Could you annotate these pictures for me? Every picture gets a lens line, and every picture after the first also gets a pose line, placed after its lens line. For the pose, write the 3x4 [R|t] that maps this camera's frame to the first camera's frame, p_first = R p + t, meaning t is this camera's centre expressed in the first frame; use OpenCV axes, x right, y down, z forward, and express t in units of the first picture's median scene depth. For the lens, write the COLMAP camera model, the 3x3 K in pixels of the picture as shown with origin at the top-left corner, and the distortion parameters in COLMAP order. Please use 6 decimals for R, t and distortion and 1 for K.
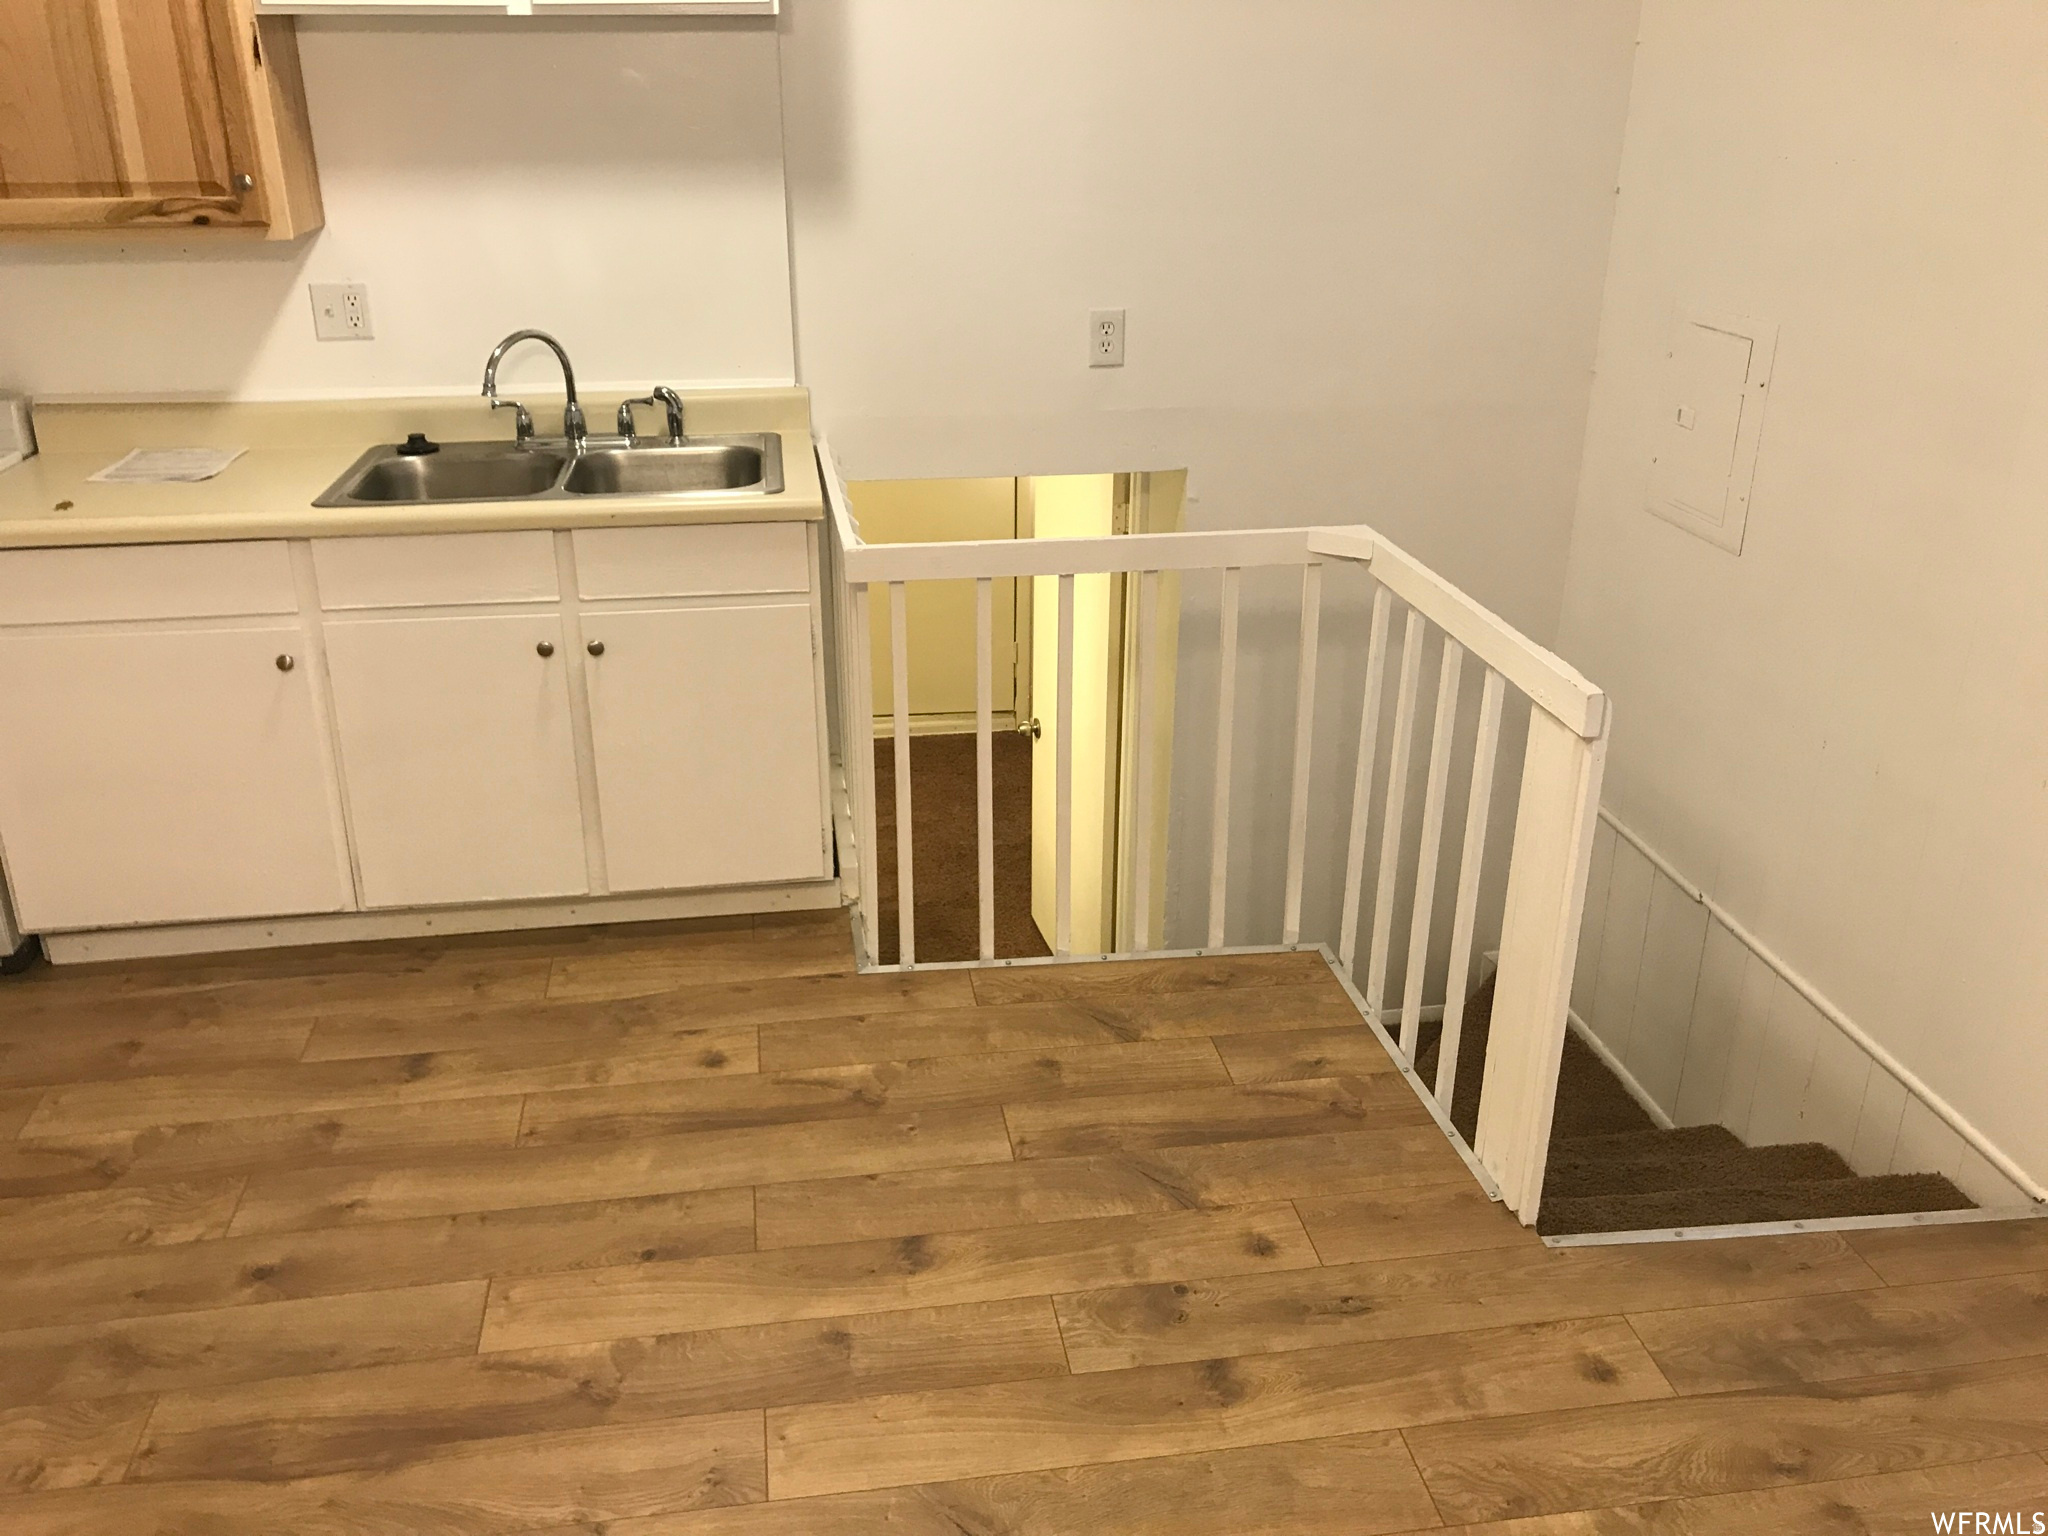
lens RADIAL K [[1683.5, 0, 1002.2], [0, 1683.5, 736.4], [0, 0, 1]] dist [0.037317, -0.034805]
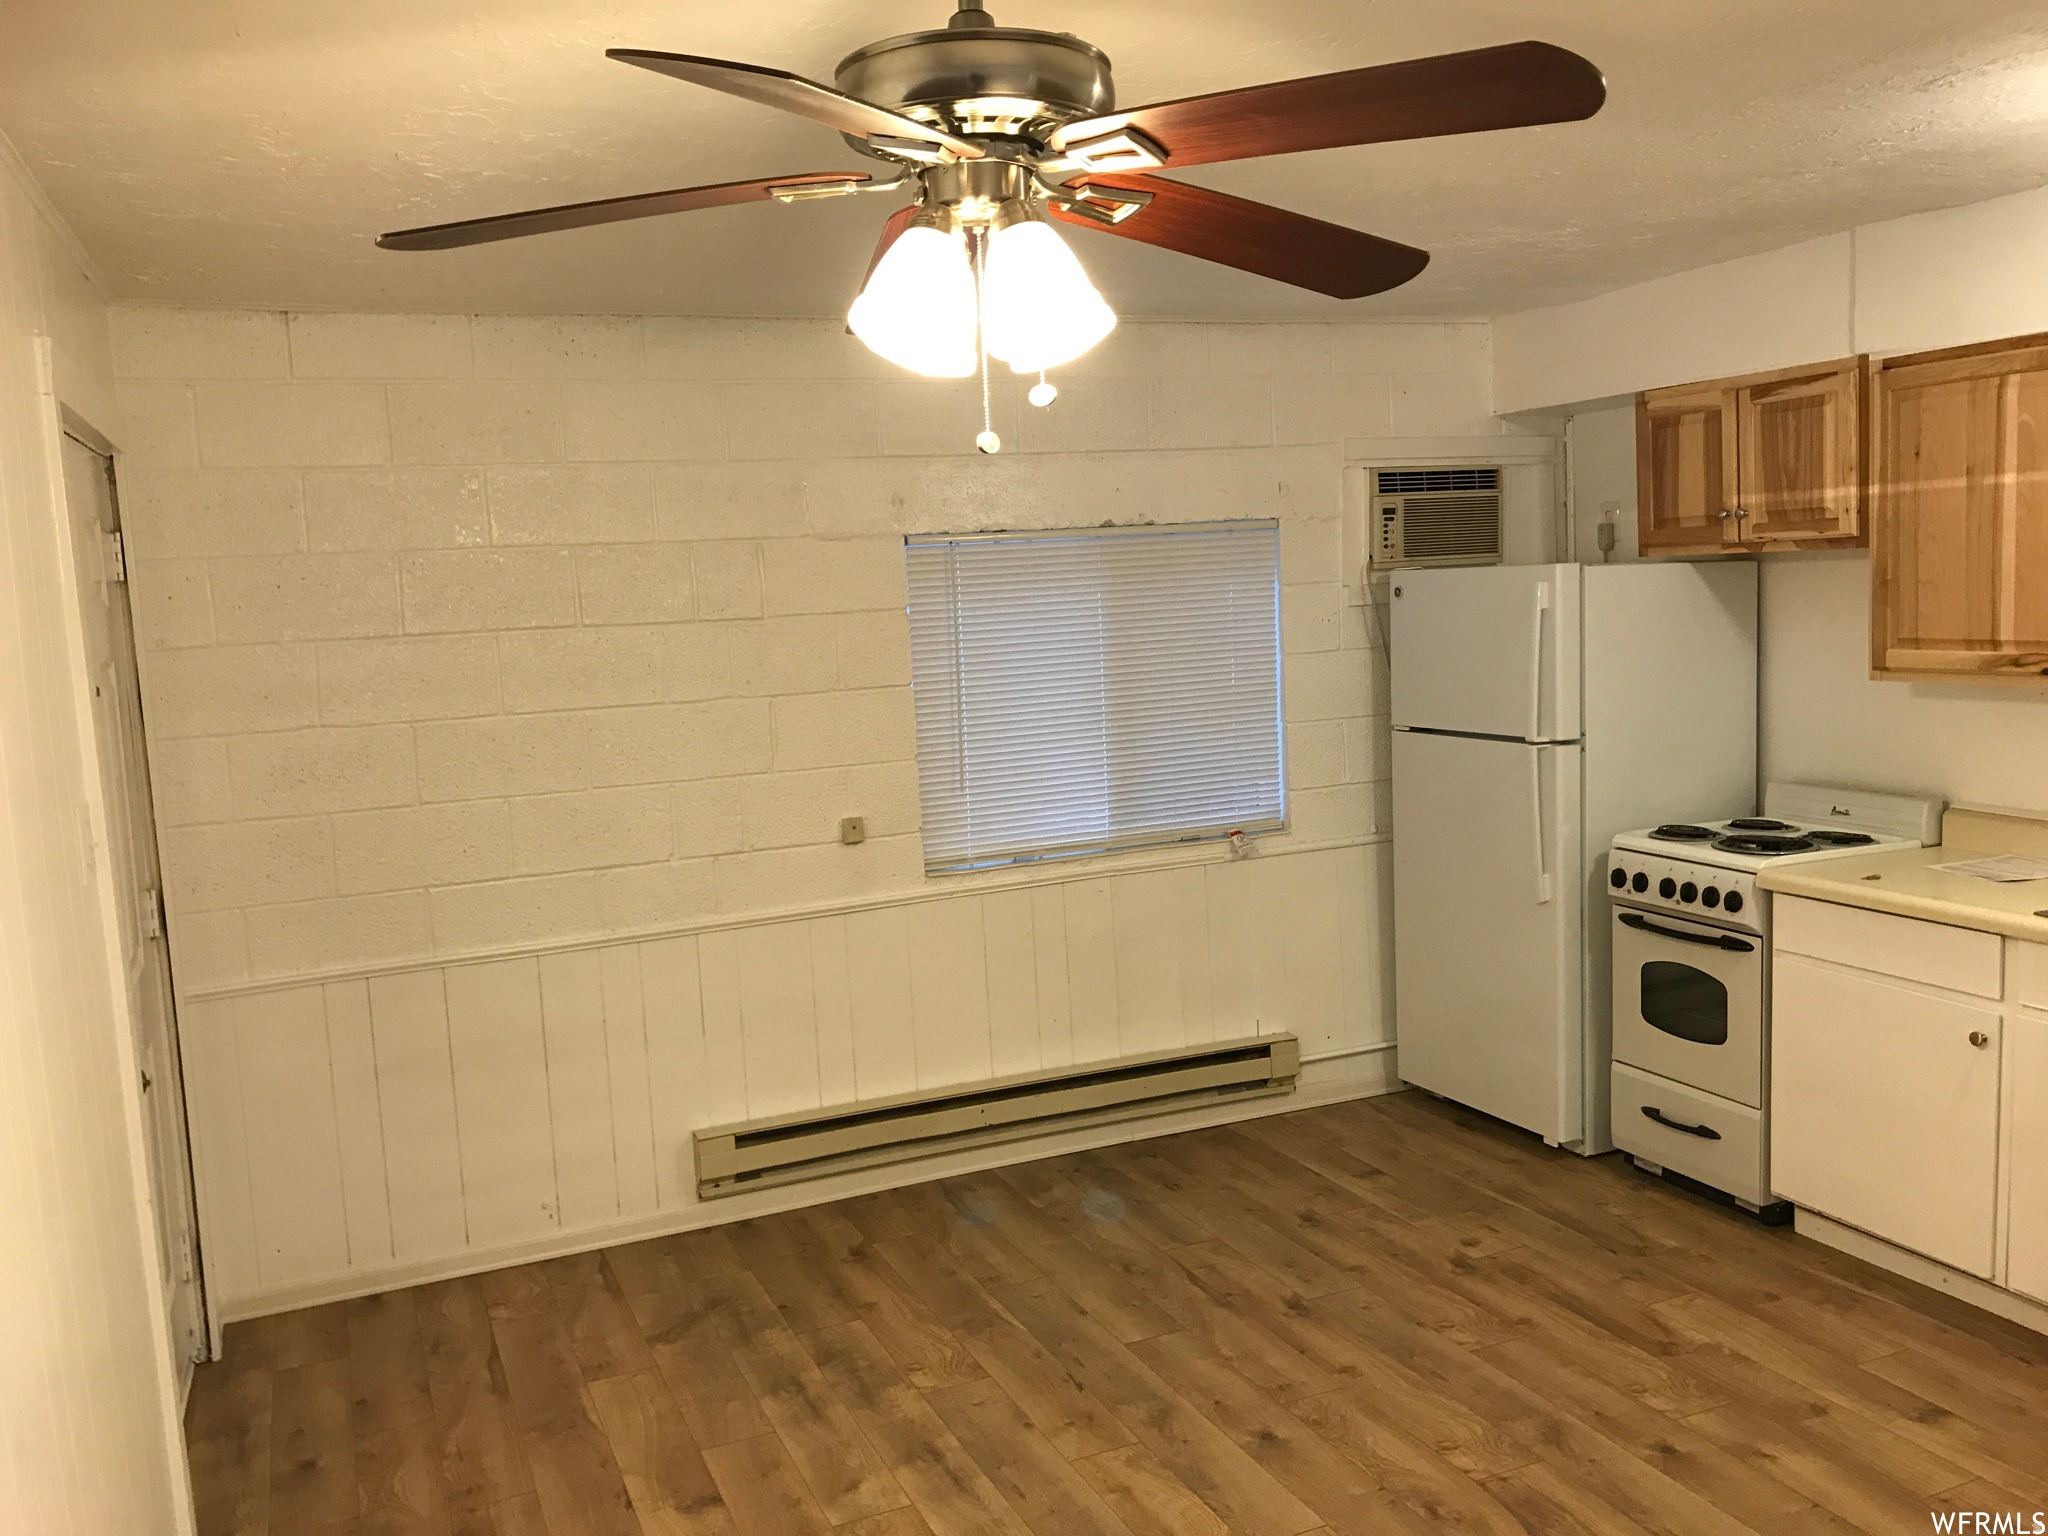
lens RADIAL K [[1683.5, 0, 1008.8], [0, 1683.5, 731.4], [0, 0, 1]] dist [0.037317, -0.034805]
pose [[0.245143, 0.079834, -0.966194, 0.494359], [-0.320751, 0.947159, -0.003120, -0.025859], [0.914890, 0.310672, 0.257796, 0.036228]]
